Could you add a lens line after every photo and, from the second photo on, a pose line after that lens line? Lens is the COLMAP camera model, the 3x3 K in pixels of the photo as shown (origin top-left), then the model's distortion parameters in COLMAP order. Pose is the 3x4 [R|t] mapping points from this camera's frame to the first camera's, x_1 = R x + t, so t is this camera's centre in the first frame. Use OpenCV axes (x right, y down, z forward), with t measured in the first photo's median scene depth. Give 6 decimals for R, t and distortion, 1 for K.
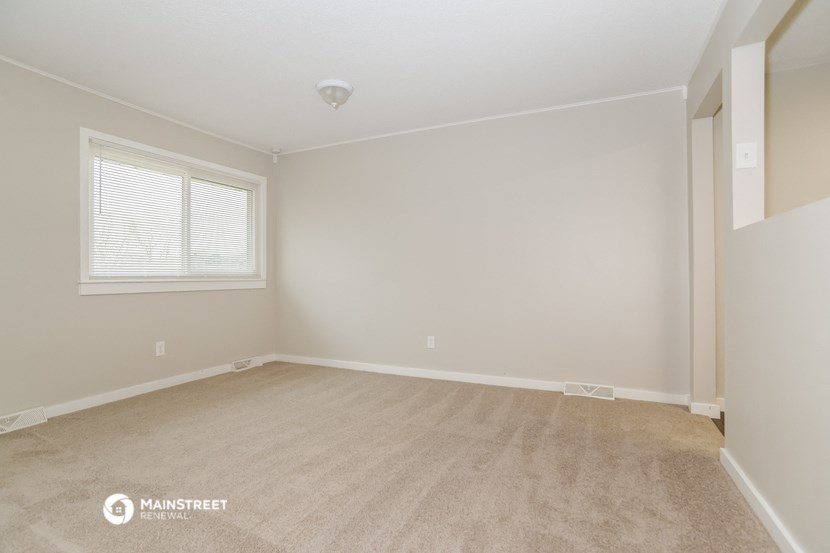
lens RADIAL K [[411.0, 0, 415.0], [0, 411.0, 276.5], [0, 0, 1]] dist [-0.001512, 0.000036]
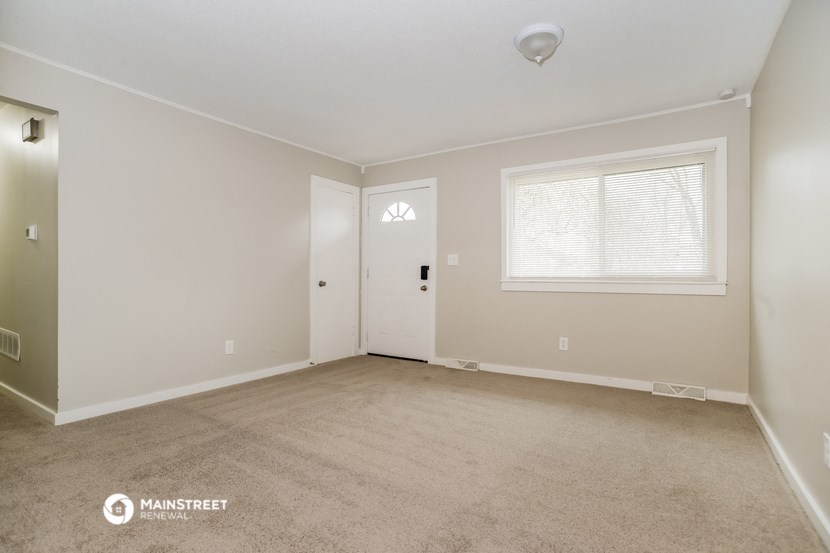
lens RADIAL K [[421.0, 0, 414.2], [0, 421.0, 279.2], [0, 0, 1]] dist [-0.002642, 0.000080]
pose [[-0.133154, 0.008231, -0.991061, 0.545701], [-0.005118, 0.999946, 0.008992, -0.003057], [0.991082, 0.006270, -0.133105, 0.758673]]
